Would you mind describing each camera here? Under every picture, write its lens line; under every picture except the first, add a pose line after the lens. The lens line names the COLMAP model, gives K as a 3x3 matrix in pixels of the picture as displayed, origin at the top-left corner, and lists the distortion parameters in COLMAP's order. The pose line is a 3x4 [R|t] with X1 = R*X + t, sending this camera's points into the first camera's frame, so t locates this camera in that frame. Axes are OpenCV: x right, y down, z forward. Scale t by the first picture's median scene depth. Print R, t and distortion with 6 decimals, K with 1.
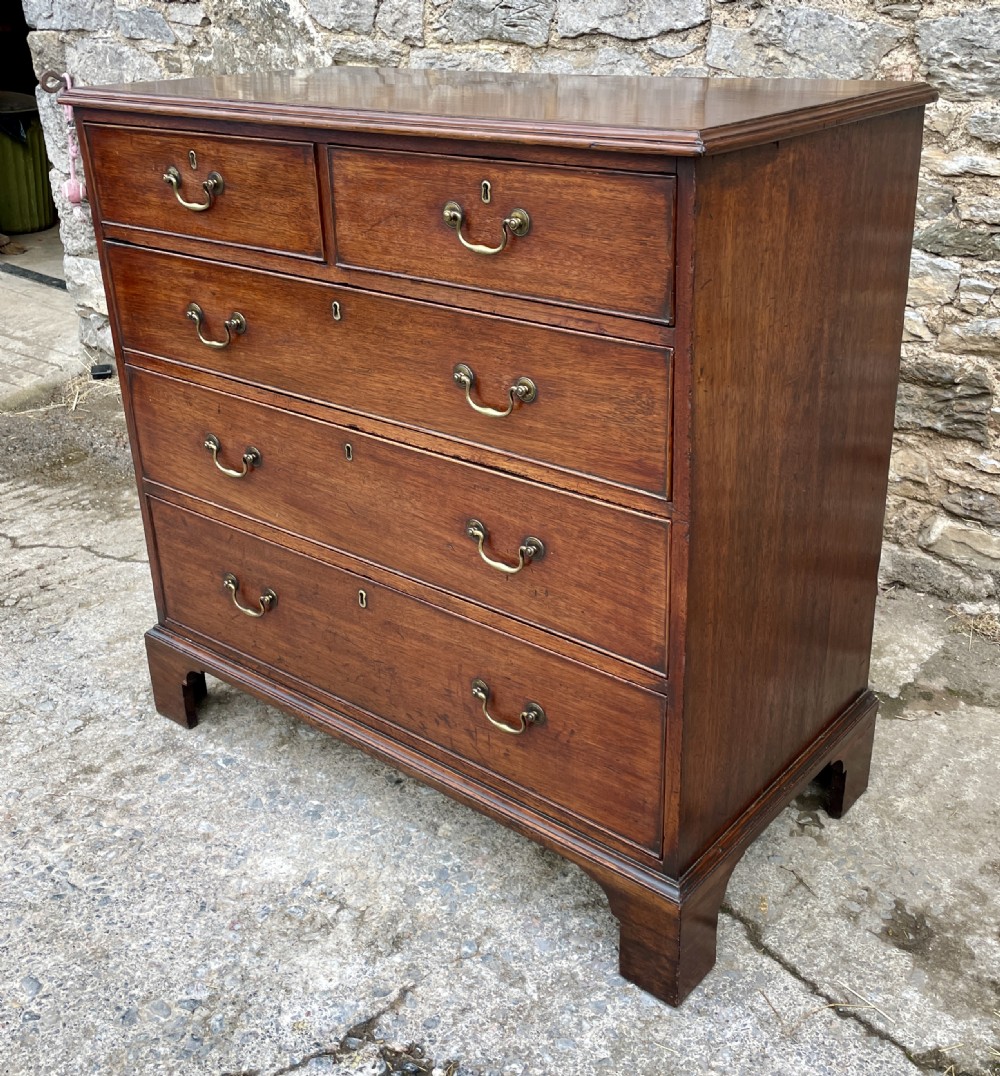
lens RADIAL K [[1191.0, 0, 512.6], [0, 1191.0, 483.3], [0, 0, 1]] dist [0.049096, 0.000000]
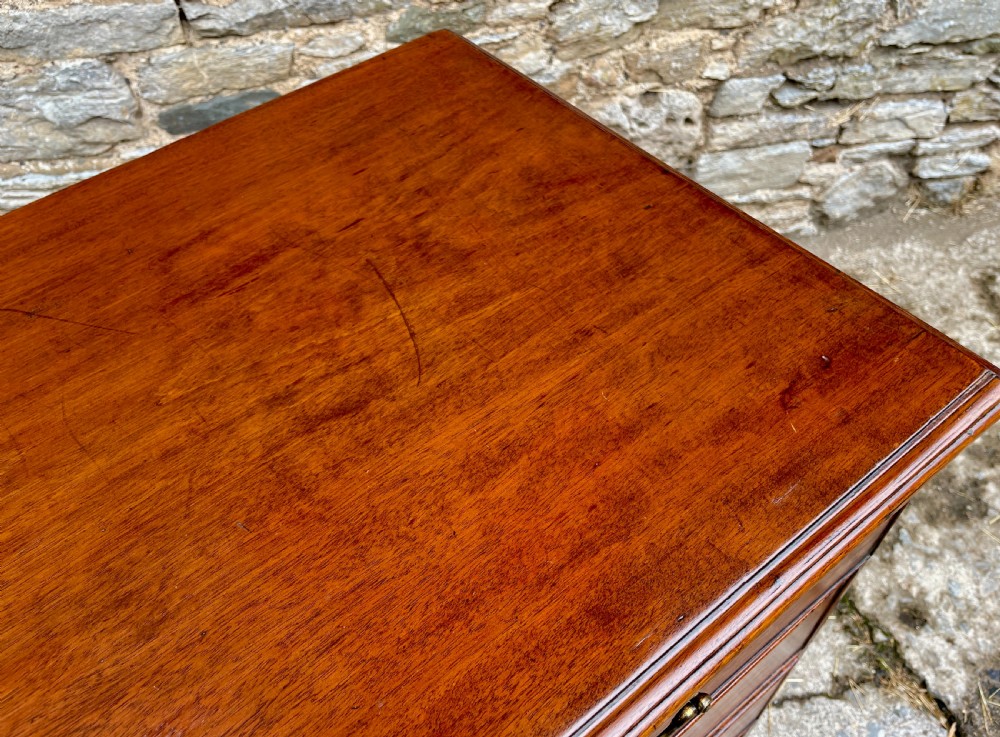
lens RADIAL K [[780.0, 0, 488.0], [0, 780.0, 359.3], [0, 0, 1]] dist [0.067337, -0.106799]
pose [[0.627867, -0.600919, 0.494651, -0.126047], [0.349318, 0.785497, 0.510854, -0.394466], [-0.695528, -0.147958, 0.703099, 0.601377]]
